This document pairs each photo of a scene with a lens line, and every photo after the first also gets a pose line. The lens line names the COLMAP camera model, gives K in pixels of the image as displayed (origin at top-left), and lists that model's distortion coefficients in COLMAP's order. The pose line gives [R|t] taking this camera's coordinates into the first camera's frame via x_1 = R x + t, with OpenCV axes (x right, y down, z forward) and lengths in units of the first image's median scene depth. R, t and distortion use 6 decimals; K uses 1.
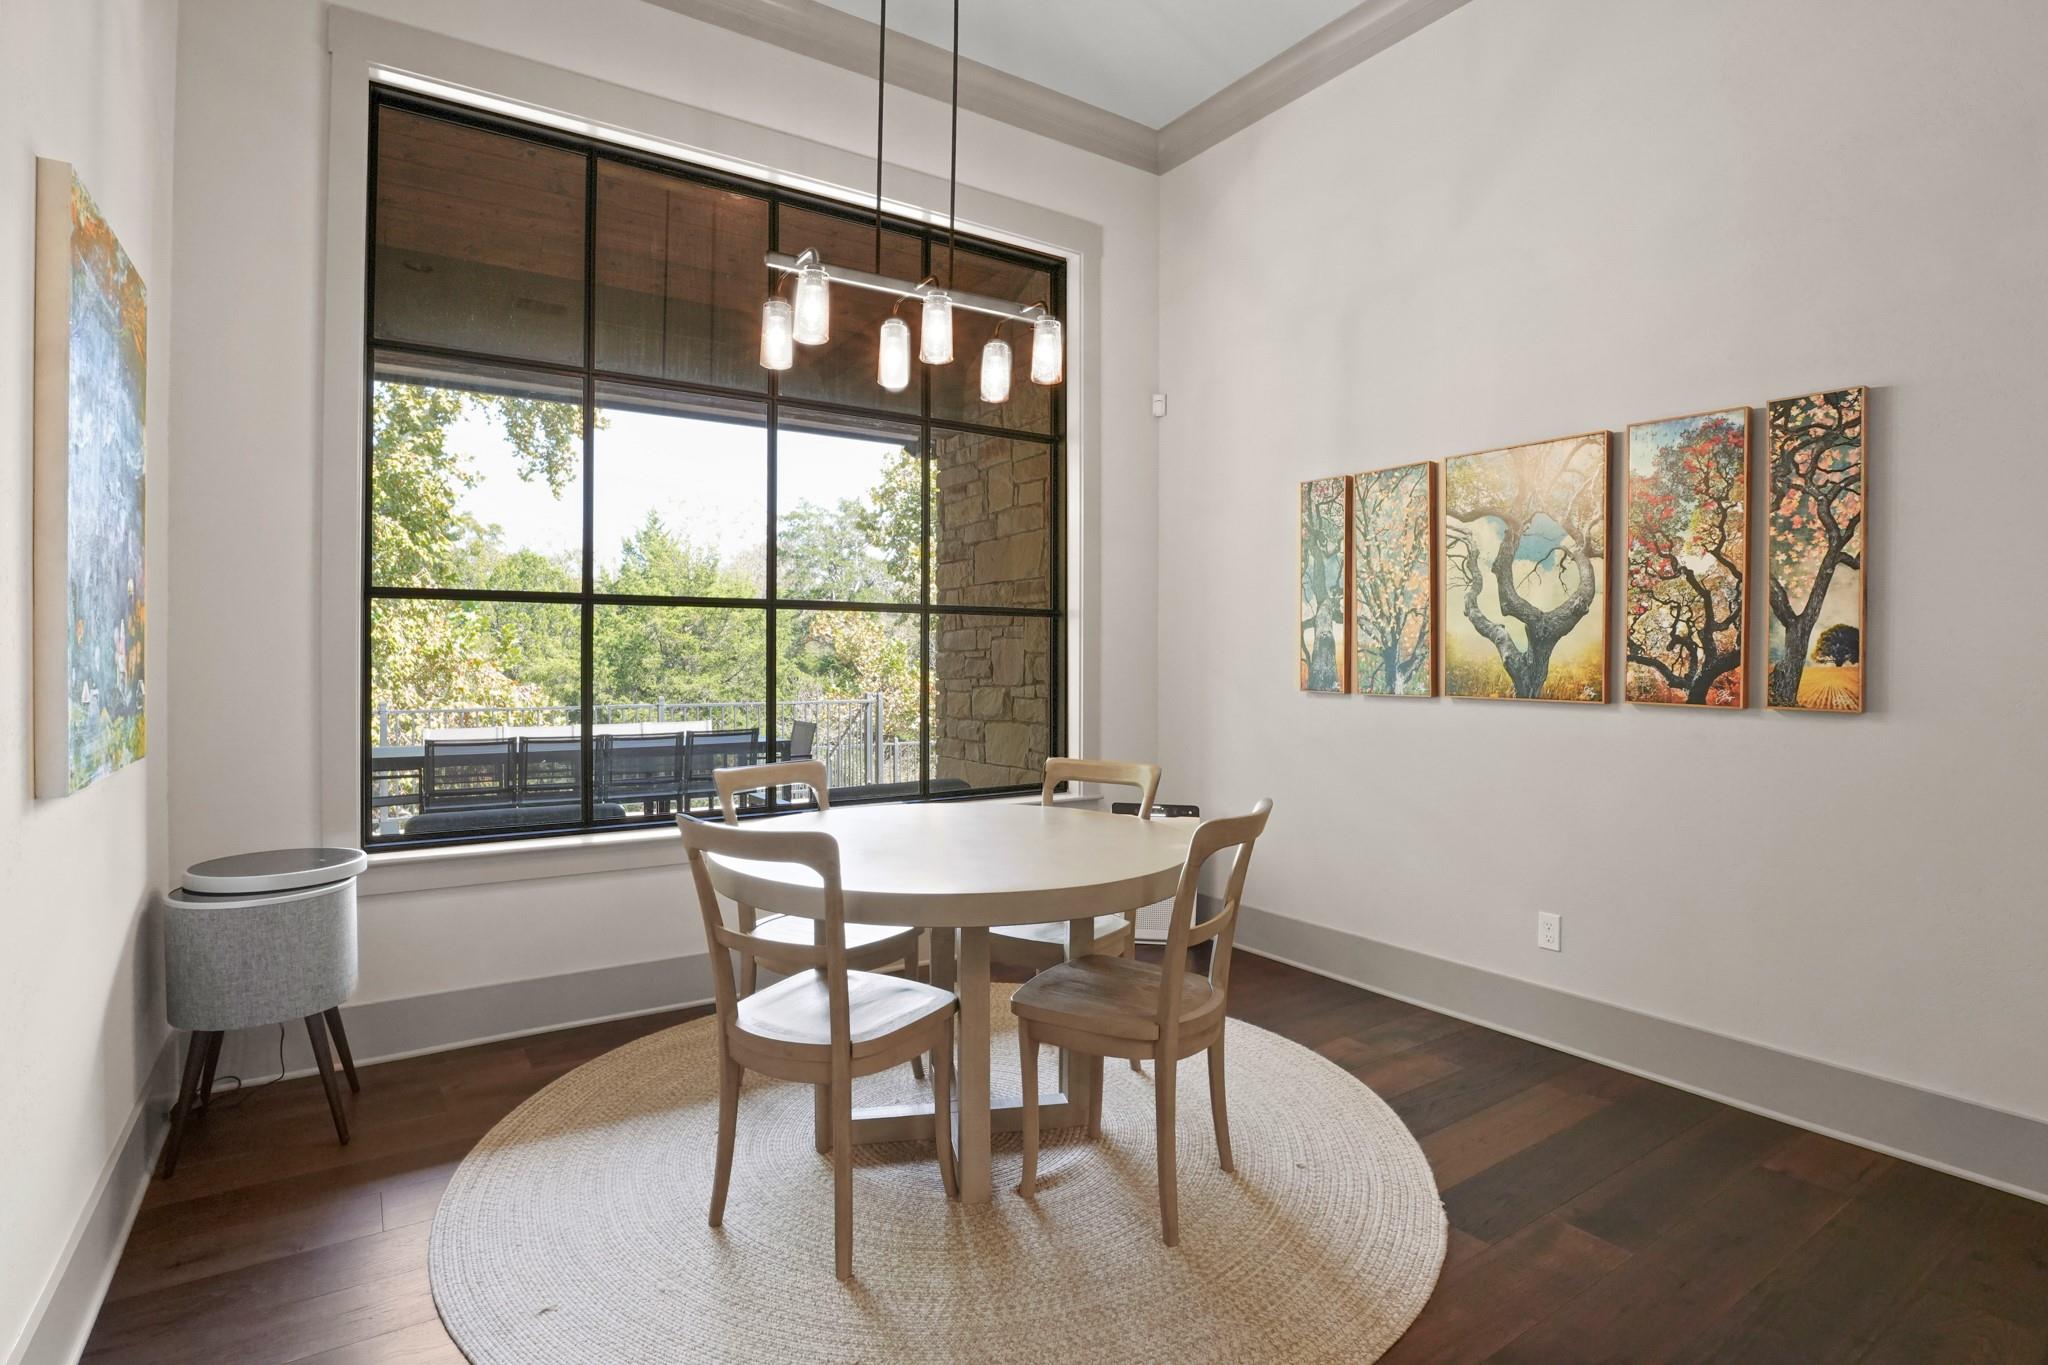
lens RADIAL K [[1001.9, 0, 1024.0], [0, 1001.9, 682.5], [0, 0, 1]] dist [-0.085494, 0.000238]
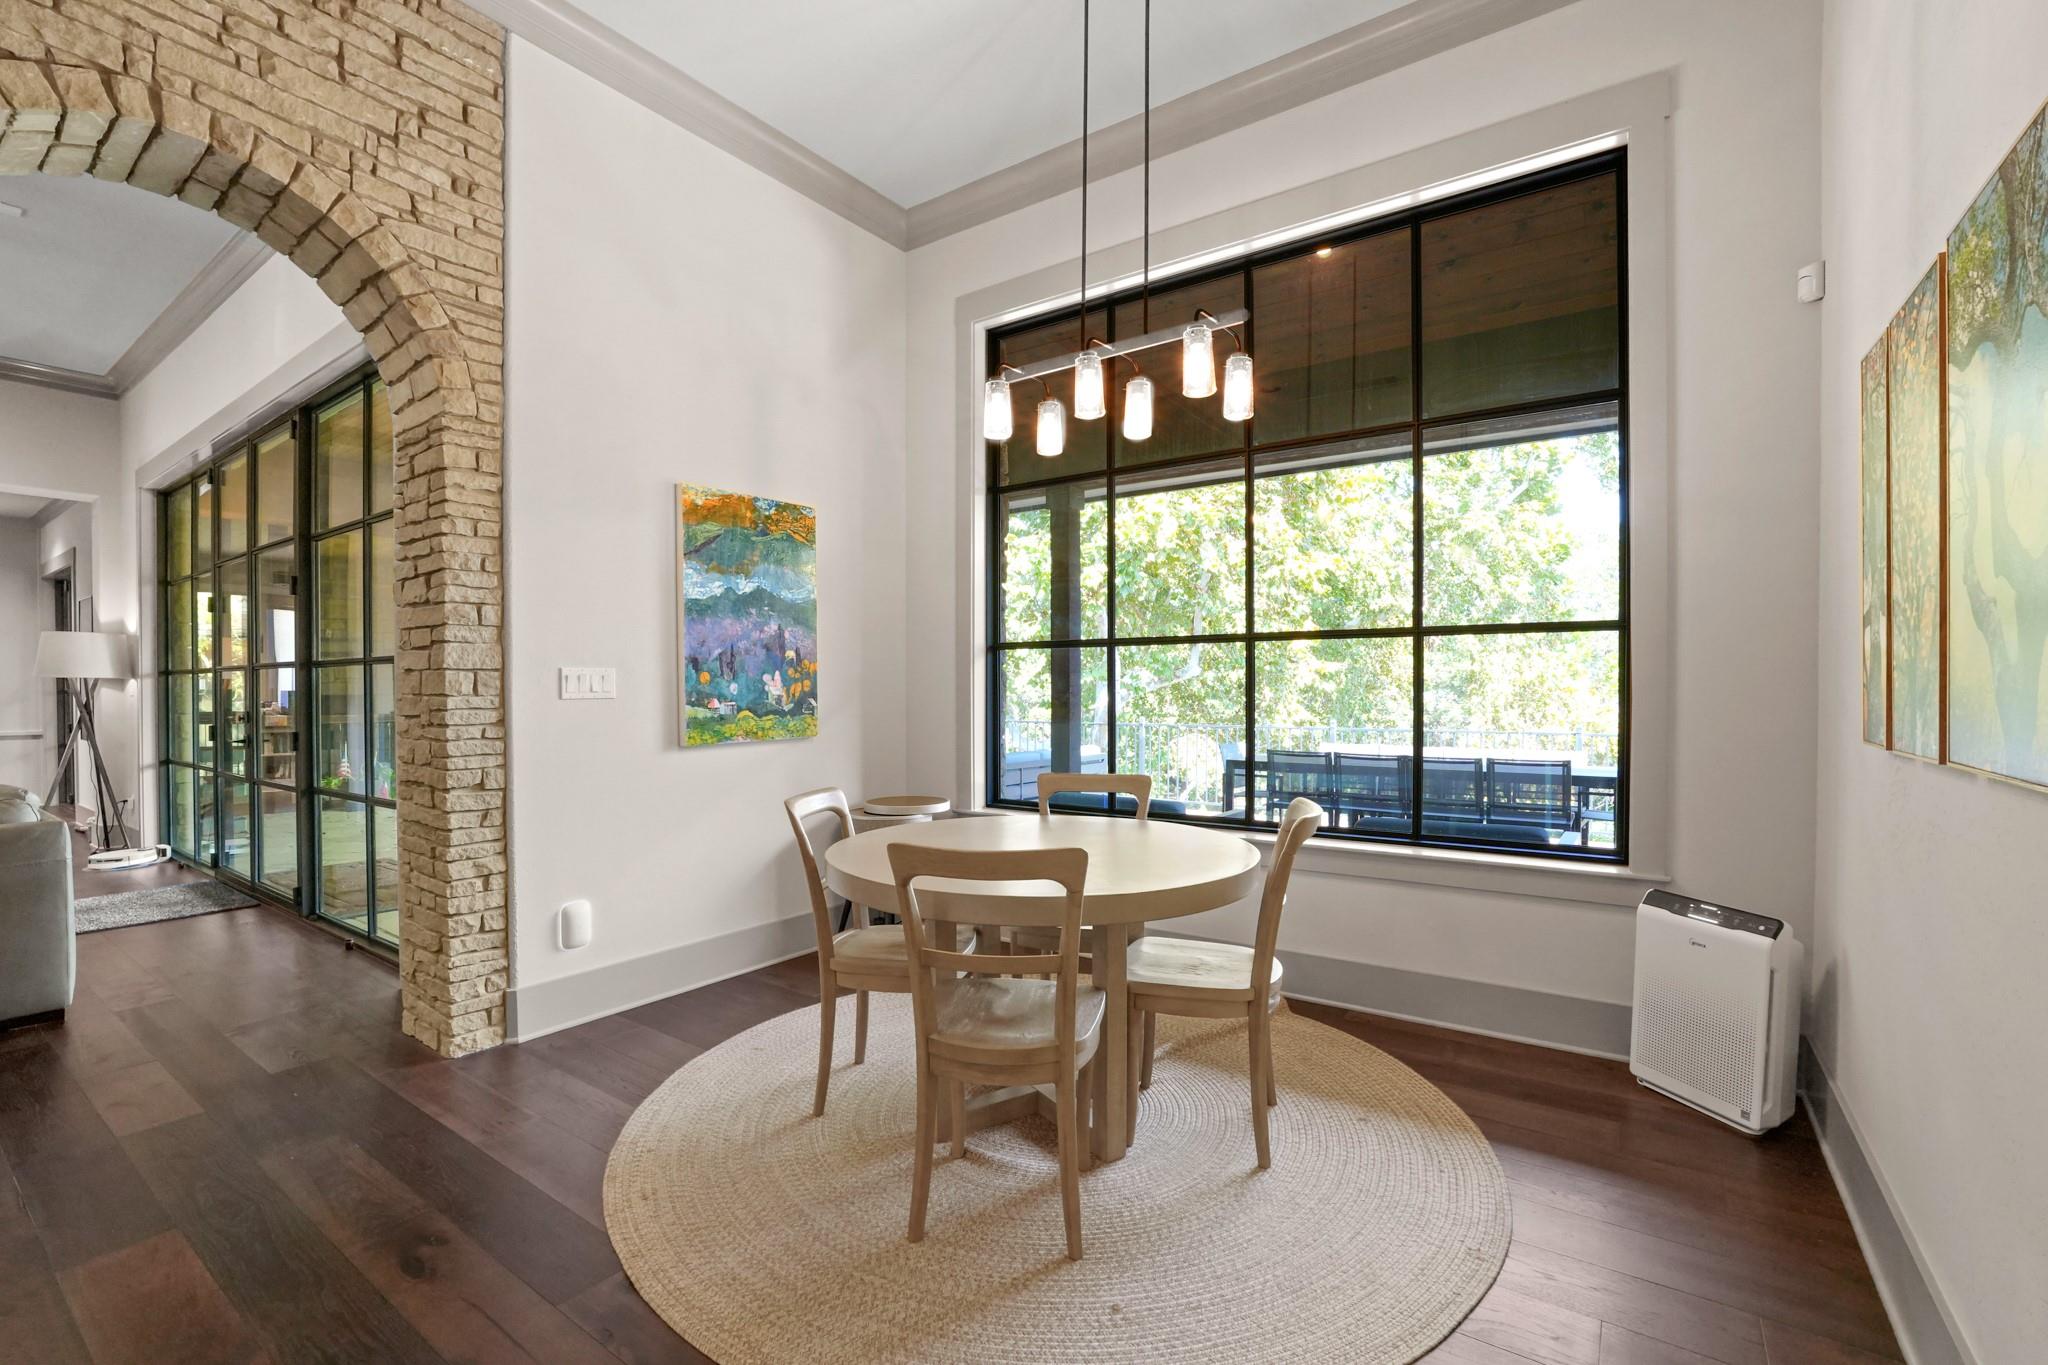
lens RADIAL K [[882.9, 0, 1023.0], [0, 882.9, 715.2], [0, 0, 1]] dist [-0.018805, 0.000061]
pose [[0.354314, 0.025029, -0.934791, 0.511502], [-0.018036, 0.999639, 0.019929, -0.006562], [0.934952, 0.009798, 0.354638, 0.364542]]
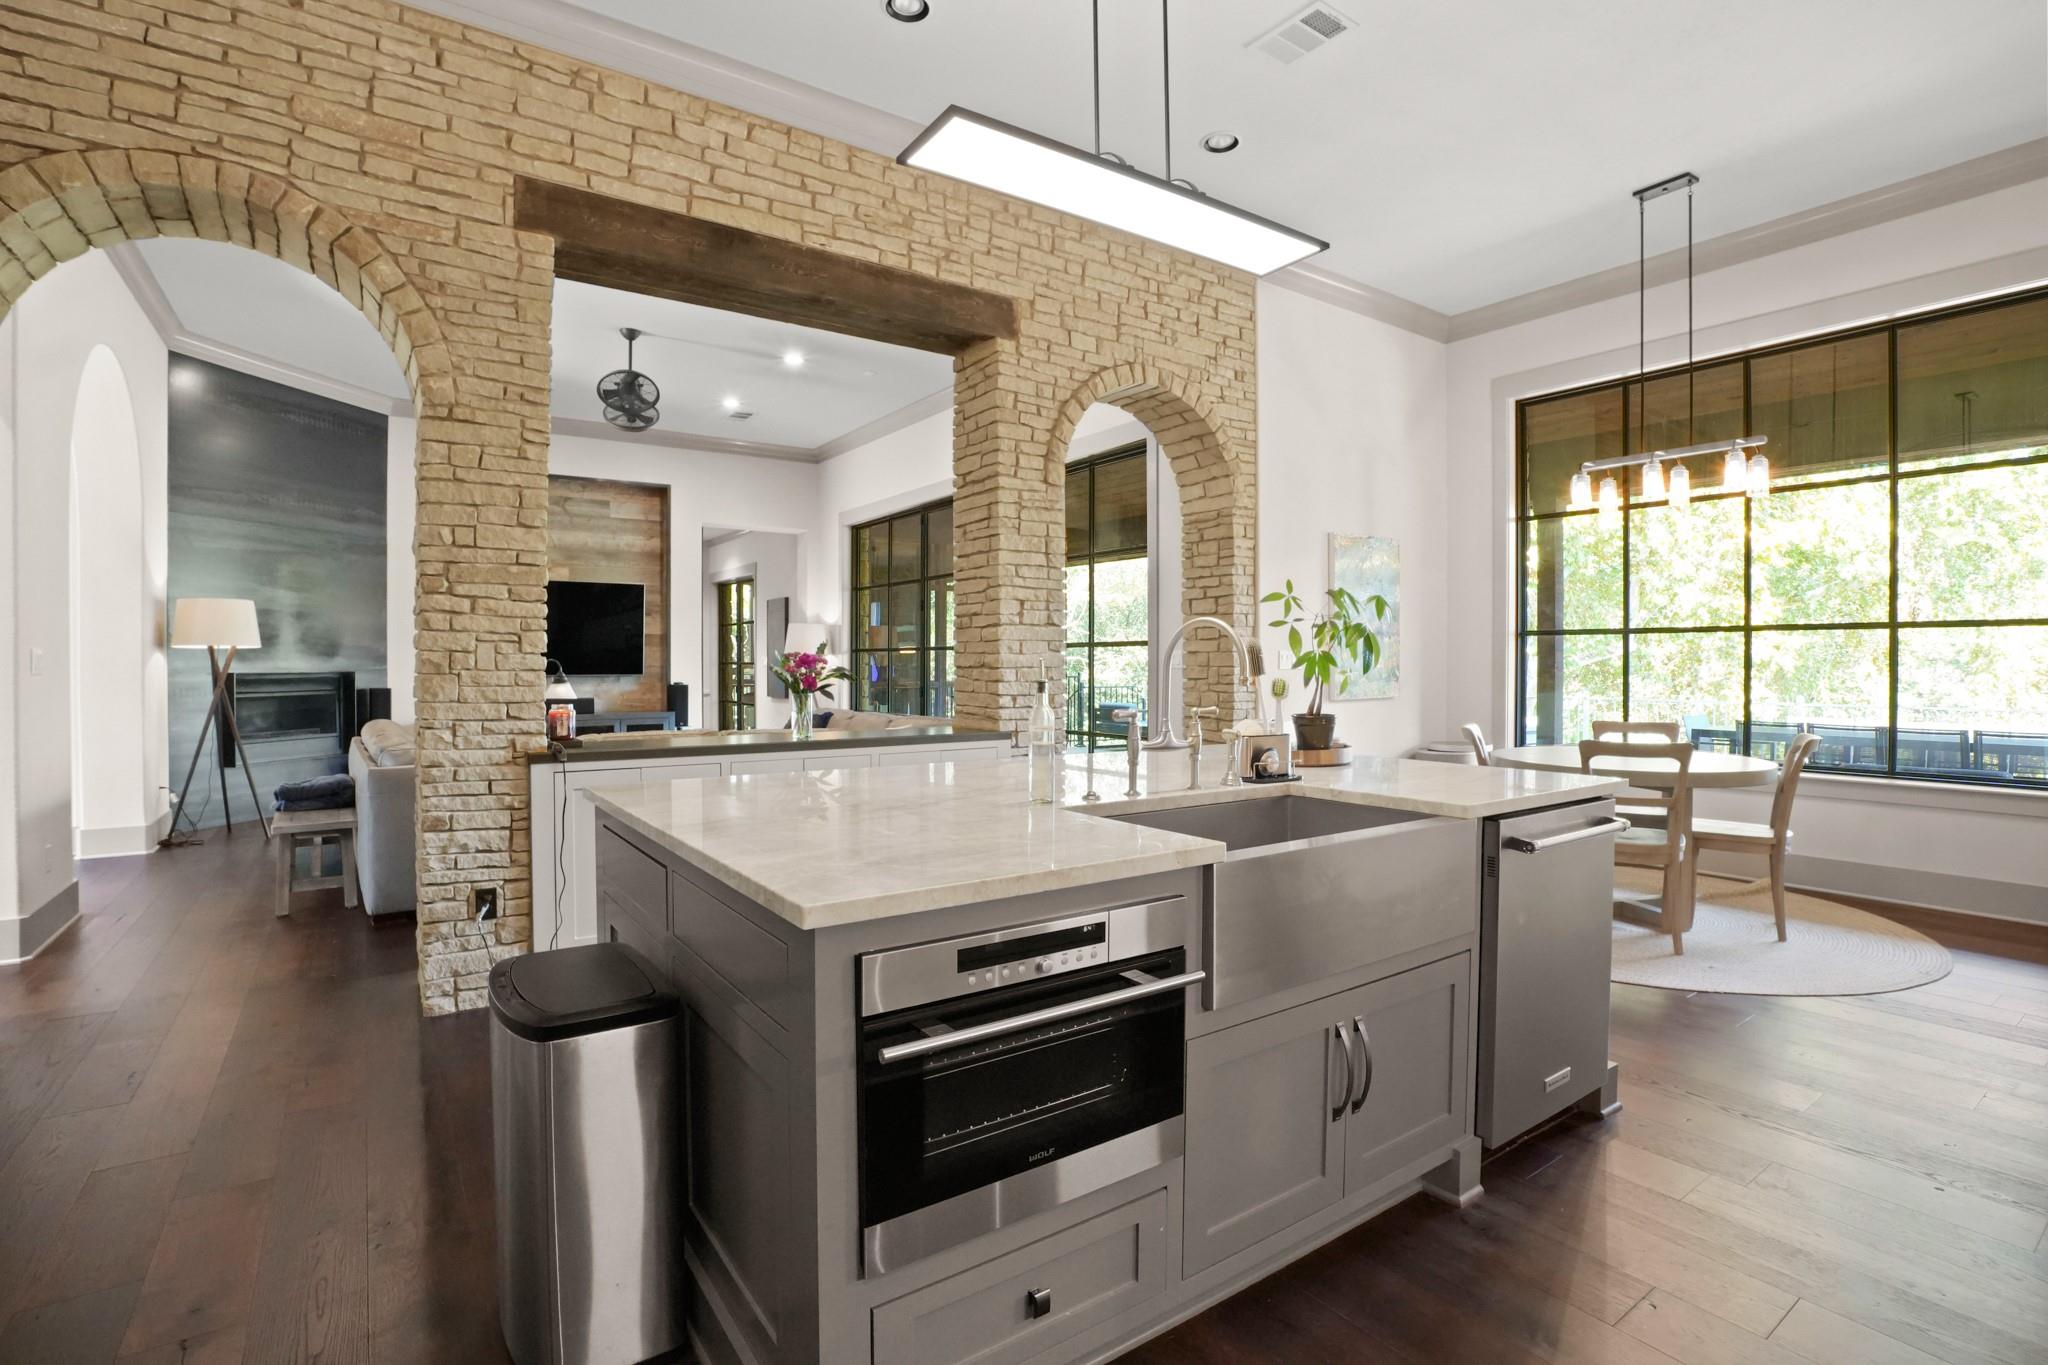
lens RADIAL K [[953.9, 0, 1024.0], [0, 953.9, 682.5], [0, 0, 1]] dist [-0.069892, 0.019857]
pose [[0.011768, 0.018389, -0.999762, 1.011118], [-0.023748, 0.999554, 0.018105, 0.004503], [0.999649, 0.023529, 0.012199, -0.114701]]
